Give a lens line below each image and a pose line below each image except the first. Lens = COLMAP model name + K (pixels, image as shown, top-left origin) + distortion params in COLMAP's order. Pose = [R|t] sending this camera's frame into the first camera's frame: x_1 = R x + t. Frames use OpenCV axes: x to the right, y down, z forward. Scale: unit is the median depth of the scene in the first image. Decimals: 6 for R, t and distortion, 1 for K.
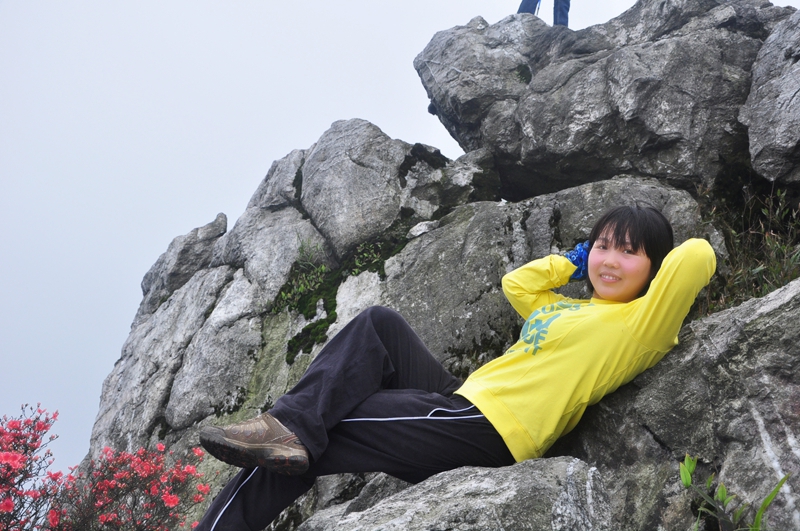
lens RADIAL K [[1065.0, 0, 400.0], [0, 1065.0, 265.5], [0, 0, 1]] dist [0.117807, 0.041259]
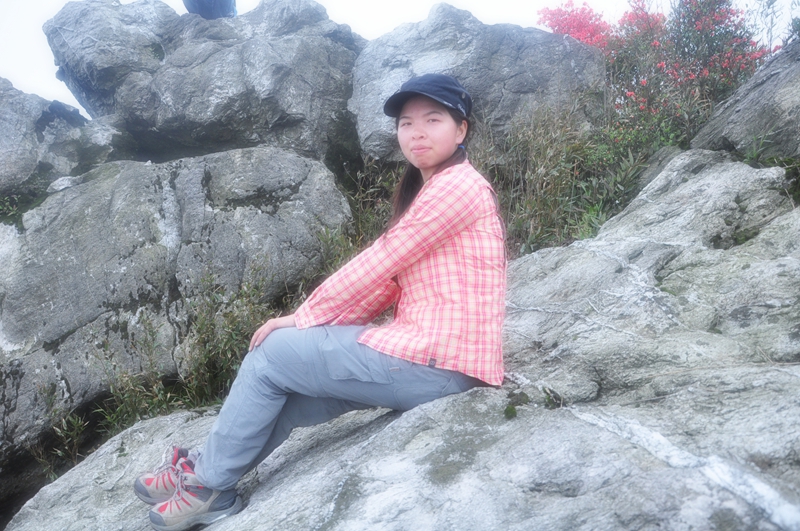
lens RADIAL K [[643.9, 0, 400.0], [0, 643.9, 265.5], [0, 0, 1]] dist [-0.148798, 0.140941]
pose [[0.827274, -0.013821, 0.561628, -0.050612], [-0.028161, 0.997420, 0.066027, -0.004533], [-0.561092, -0.070438, 0.824751, 0.325693]]
